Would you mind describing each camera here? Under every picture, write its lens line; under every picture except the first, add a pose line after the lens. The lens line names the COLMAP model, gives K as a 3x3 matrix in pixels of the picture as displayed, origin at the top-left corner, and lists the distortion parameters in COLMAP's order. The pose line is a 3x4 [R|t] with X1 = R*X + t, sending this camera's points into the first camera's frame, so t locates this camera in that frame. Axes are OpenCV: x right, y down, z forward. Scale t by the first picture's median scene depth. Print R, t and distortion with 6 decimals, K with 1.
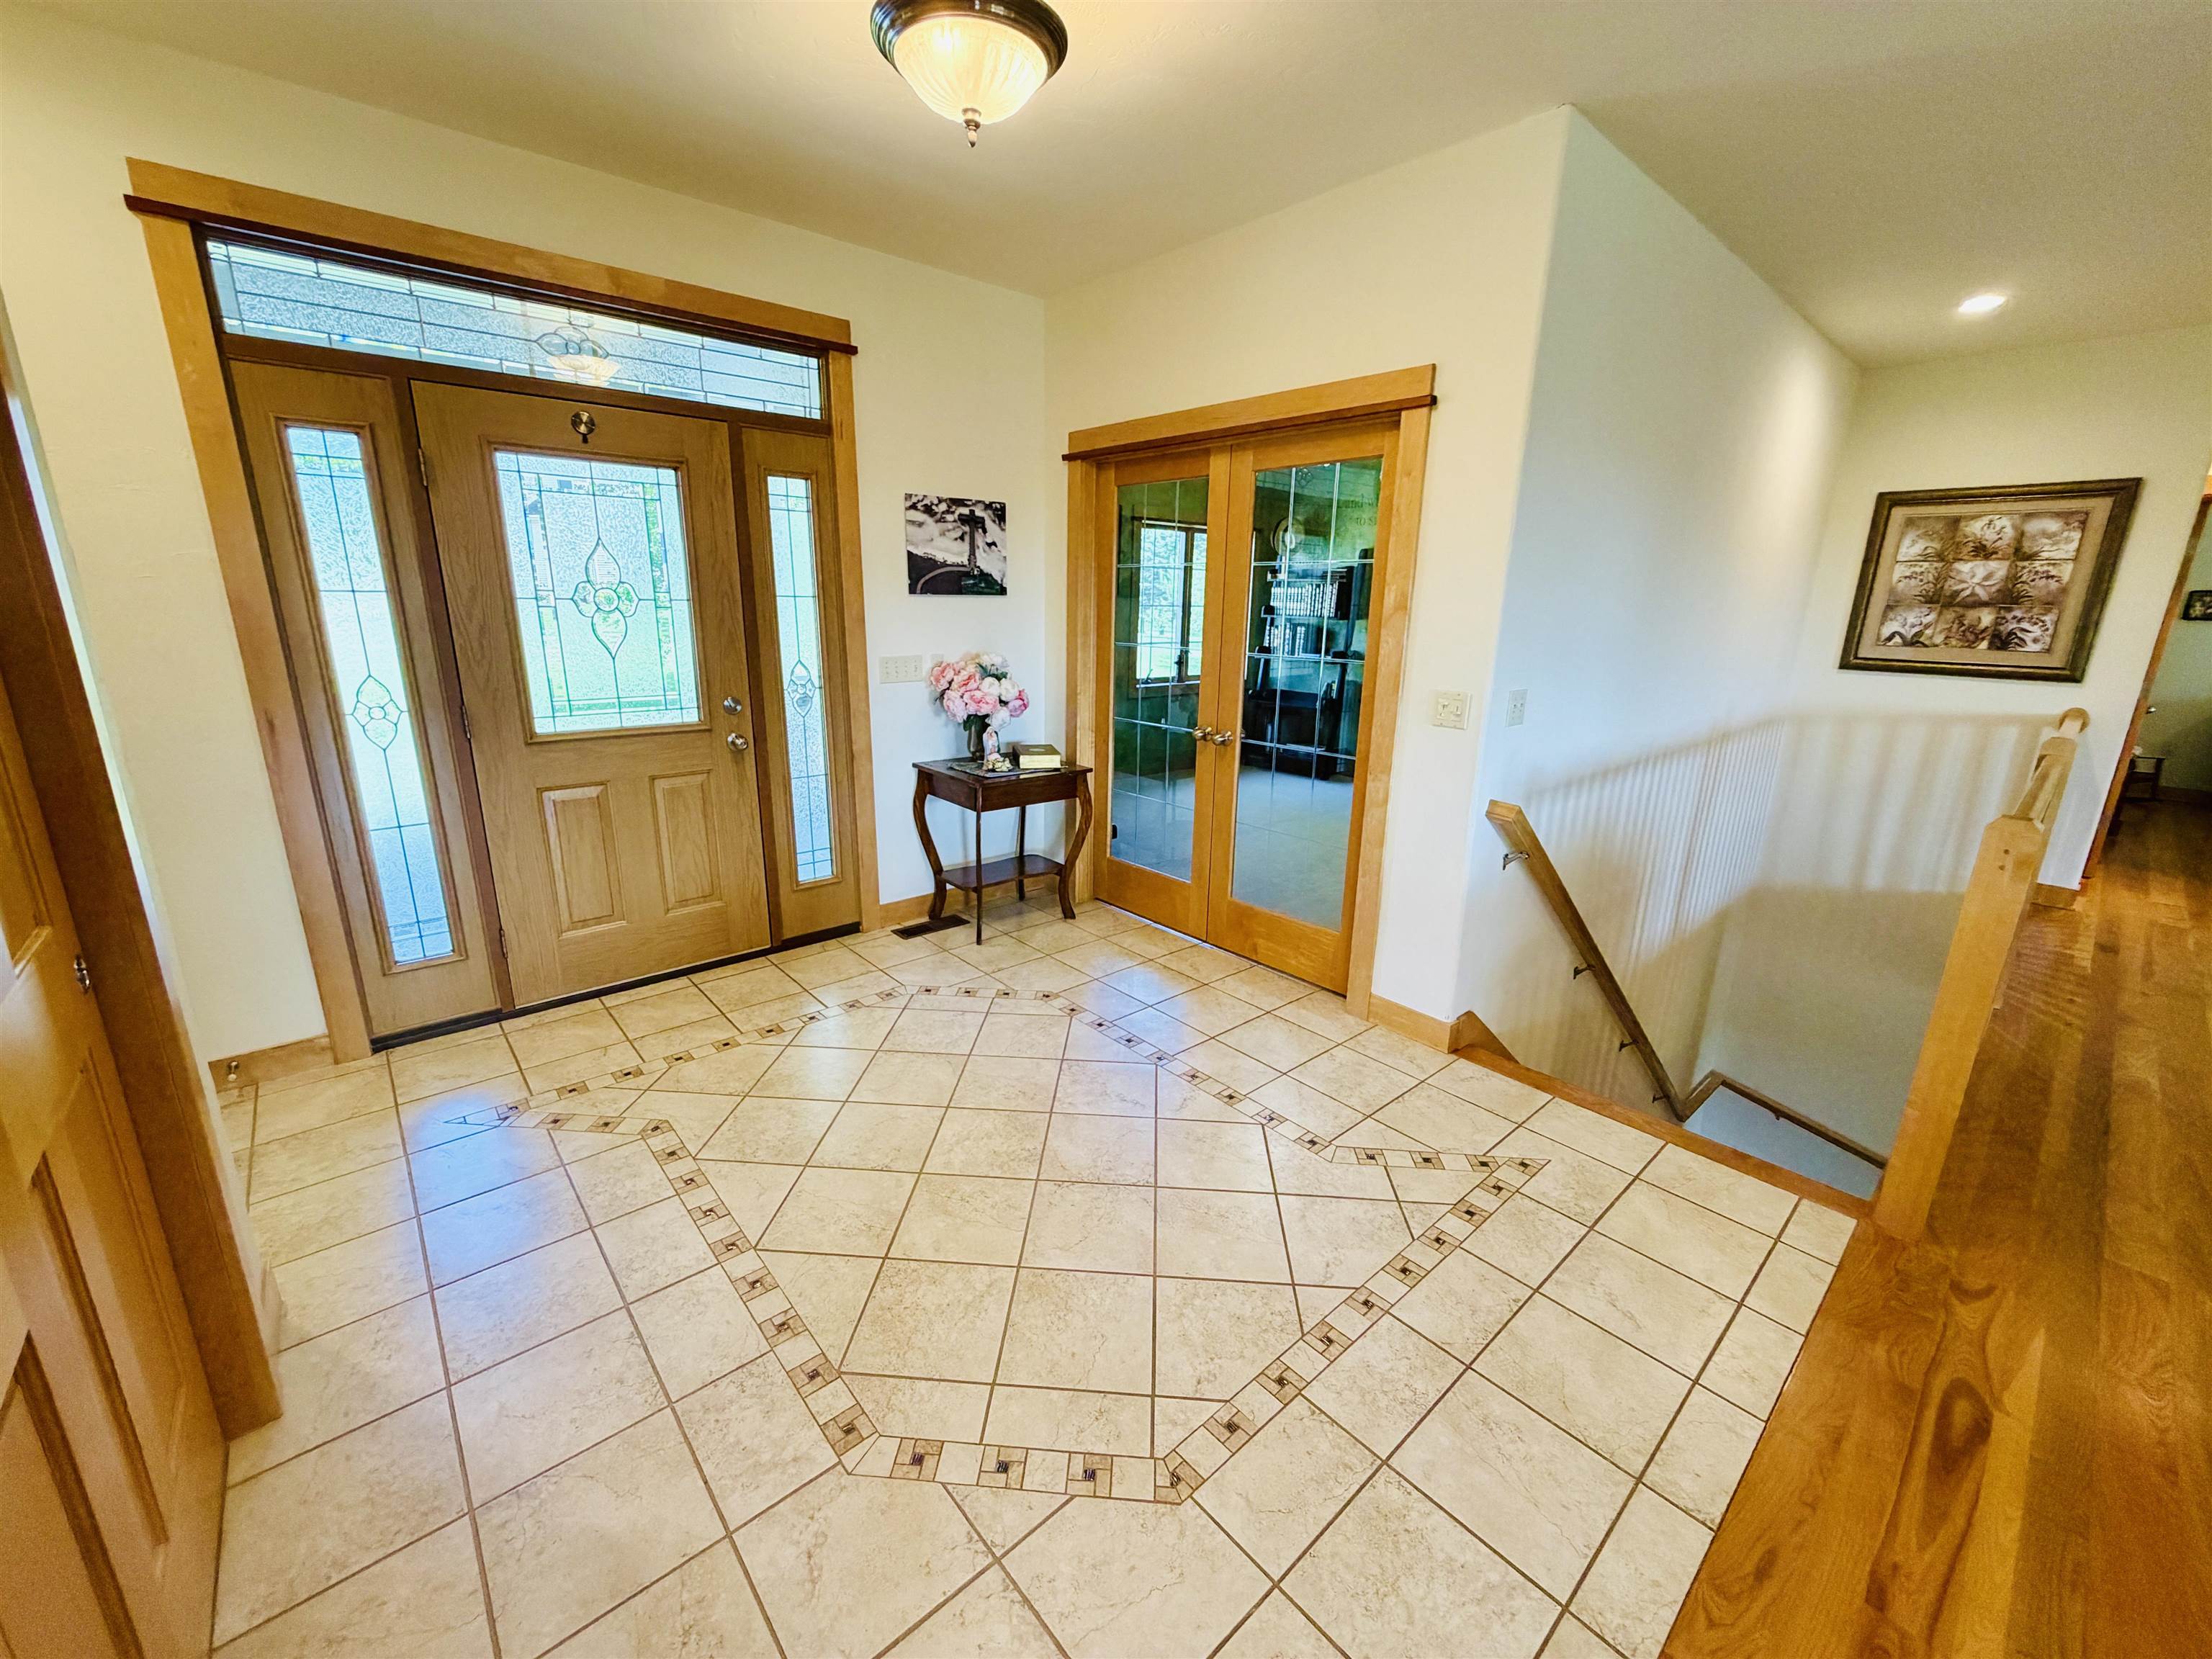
lens RADIAL K [[882.9, 0, 1108.2], [0, 882.9, 829.5], [0, 0, 1]] dist [-0.000417, 0.000598]
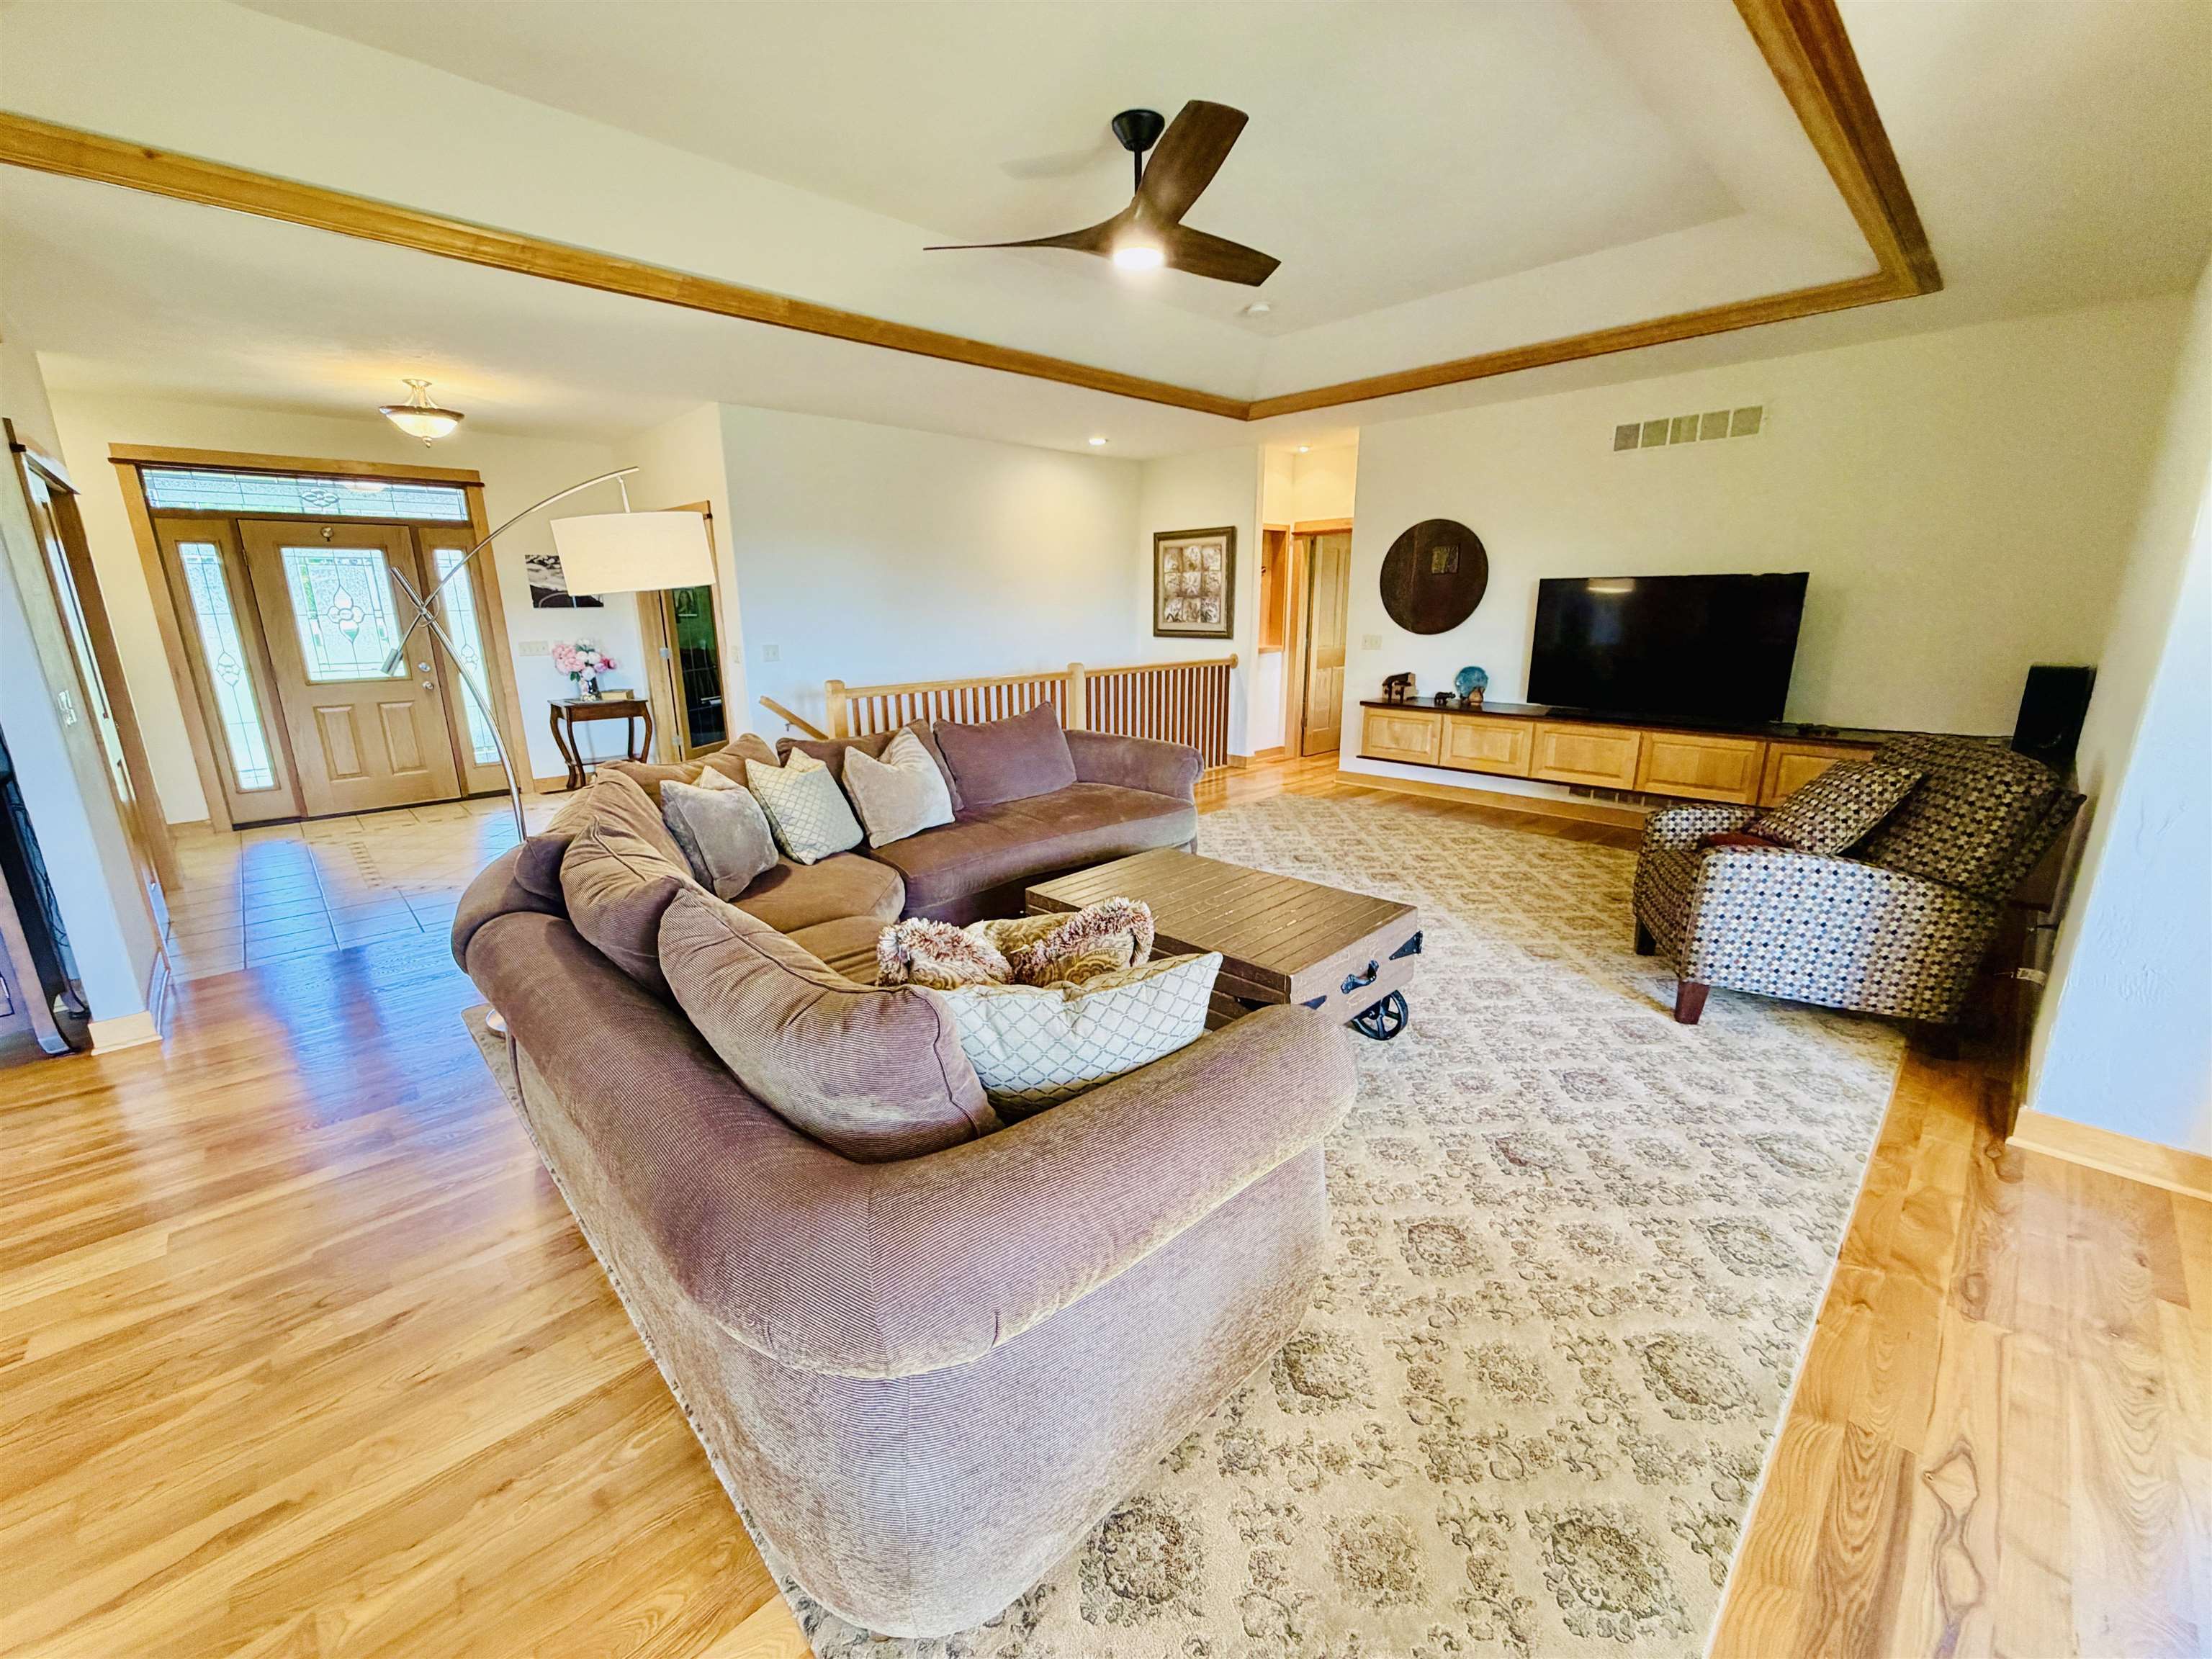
lens RADIAL K [[882.9, 0, 1108.1], [0, 882.9, 829.8], [0, 0, 1]] dist [-0.000417, 0.000598]
pose [[0.998694, -0.037017, 0.035225, 0.812167], [0.037247, 0.999289, -0.005903, 0.232506], [-0.034982, 0.007207, 0.999362, -0.813967]]
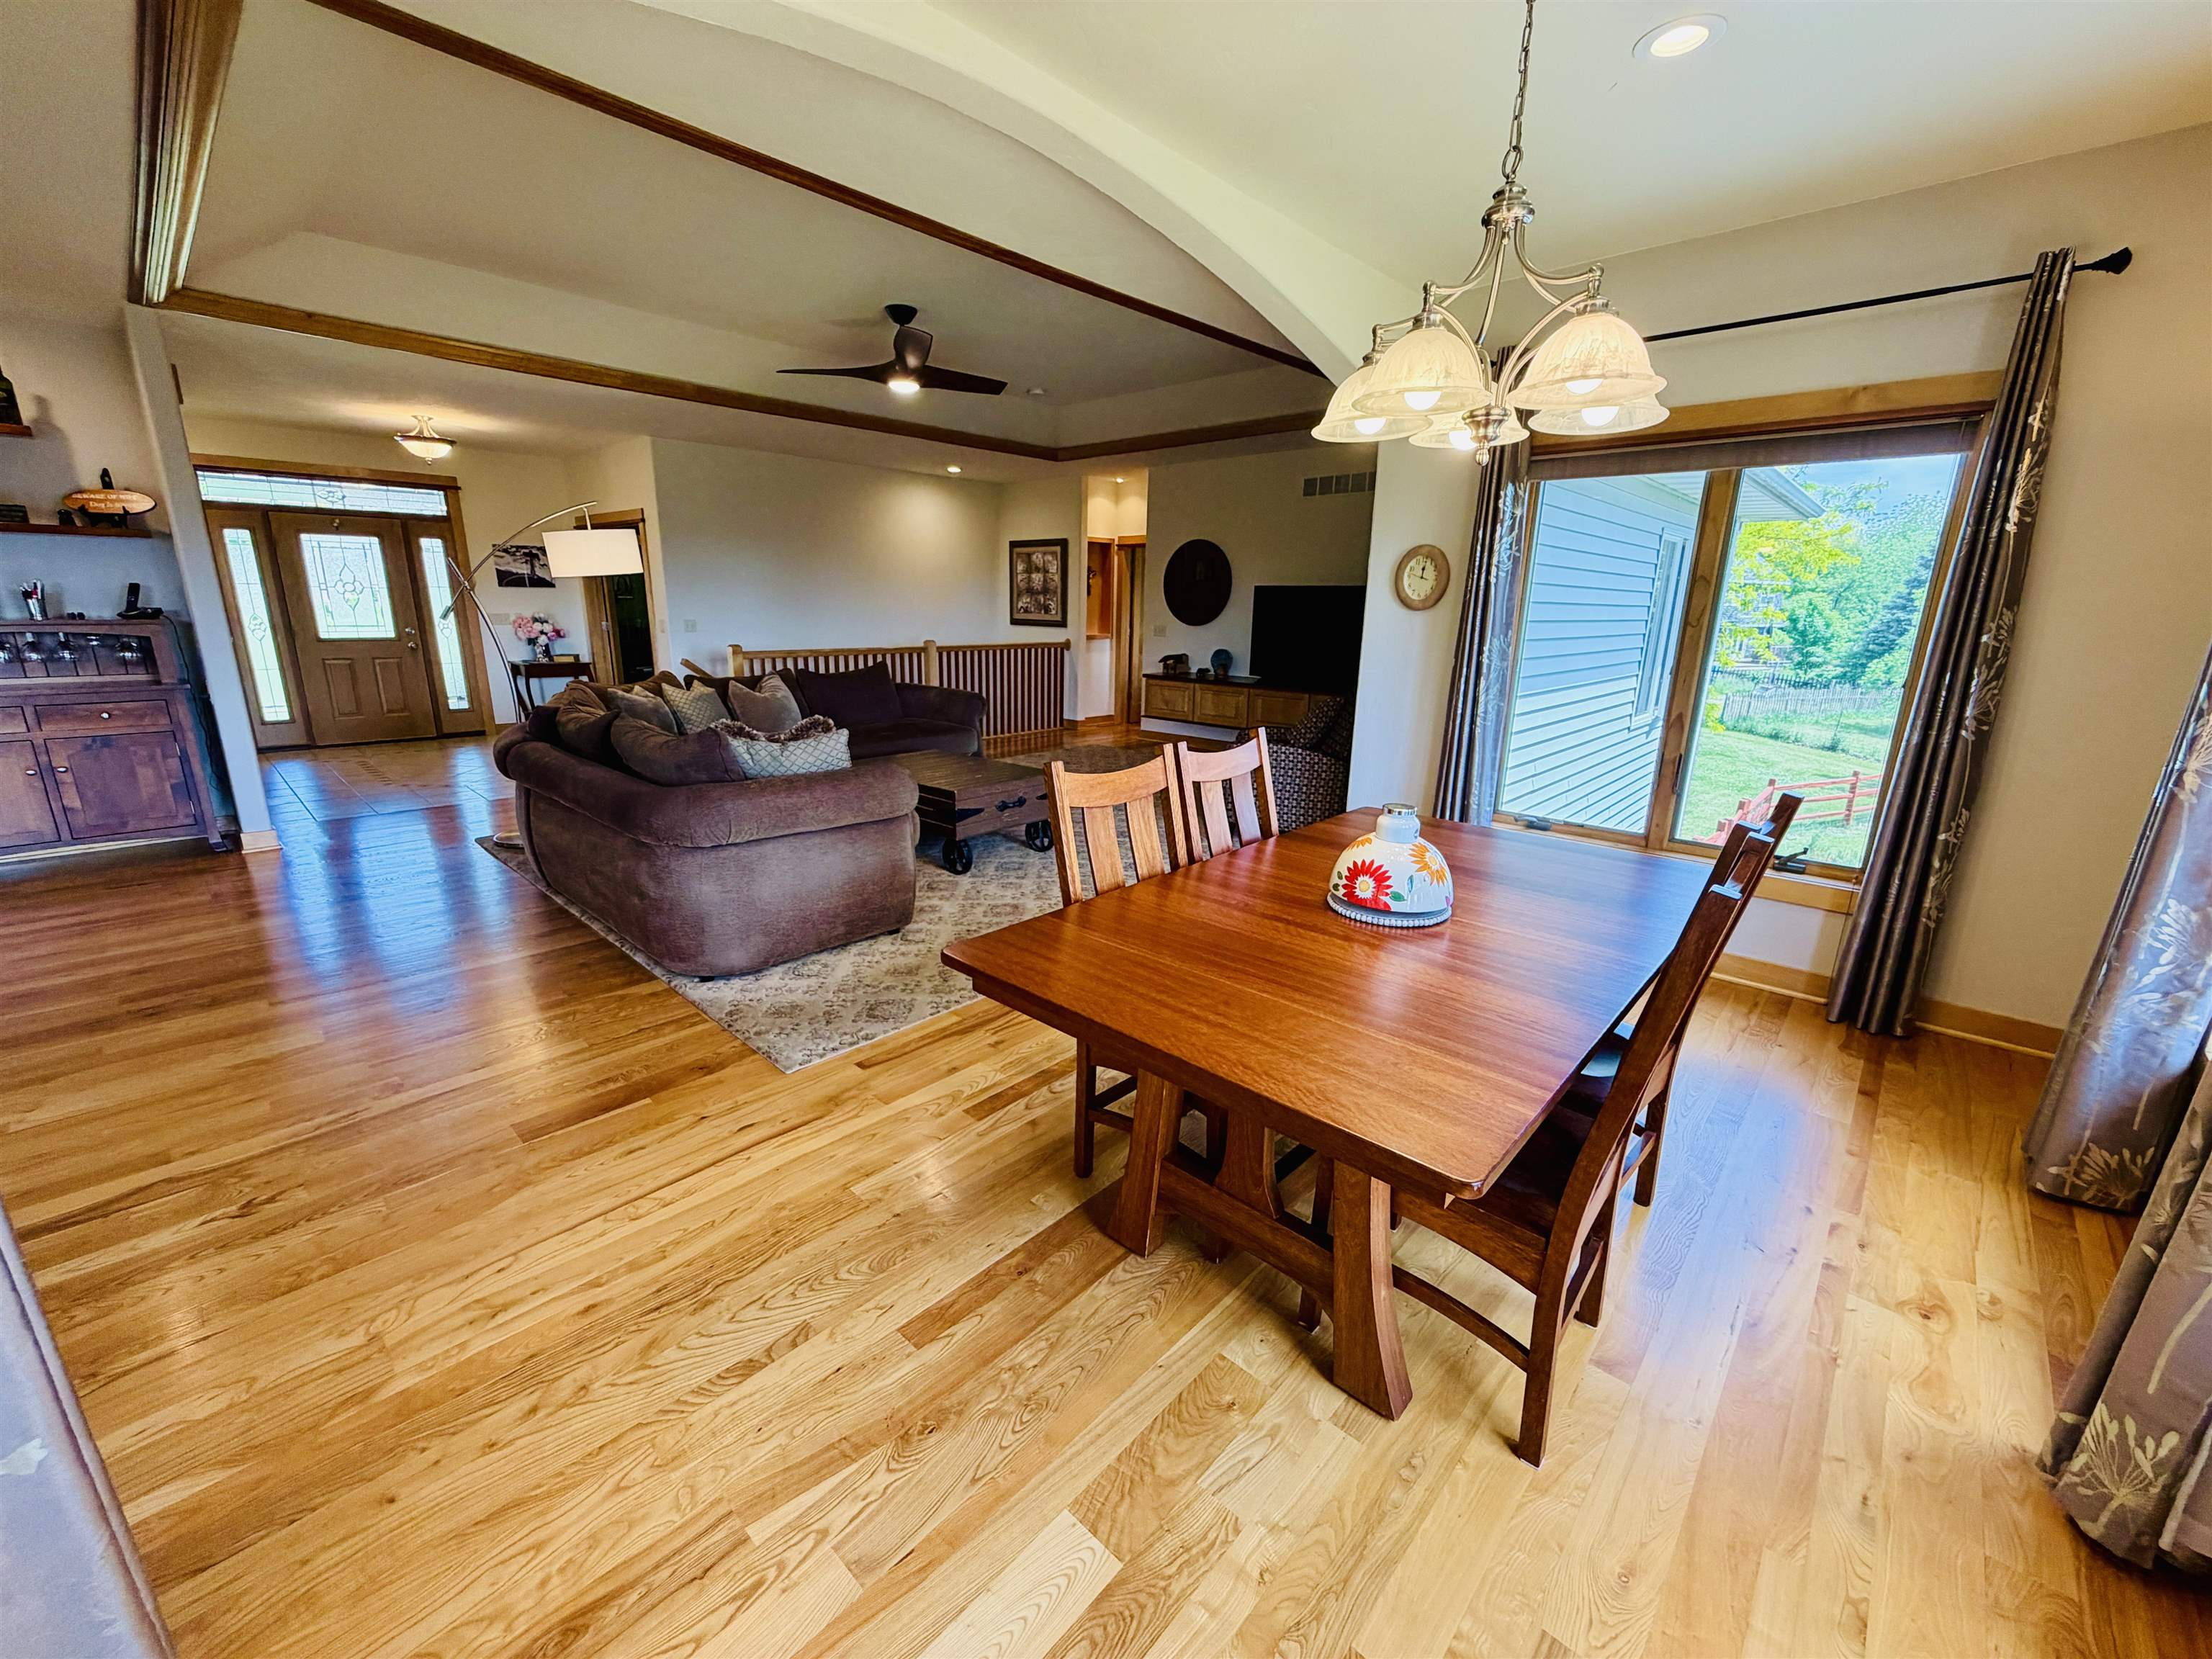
lens RADIAL K [[882.9, 0, 1107.6], [0, 882.9, 830.7], [0, 0, 1]] dist [-0.000417, 0.000598]
pose [[0.995259, -0.024711, 0.094064, 1.030182], [0.025051, 0.999683, -0.002435, 0.384160], [-0.093974, 0.004780, 0.995563, -1.331893]]
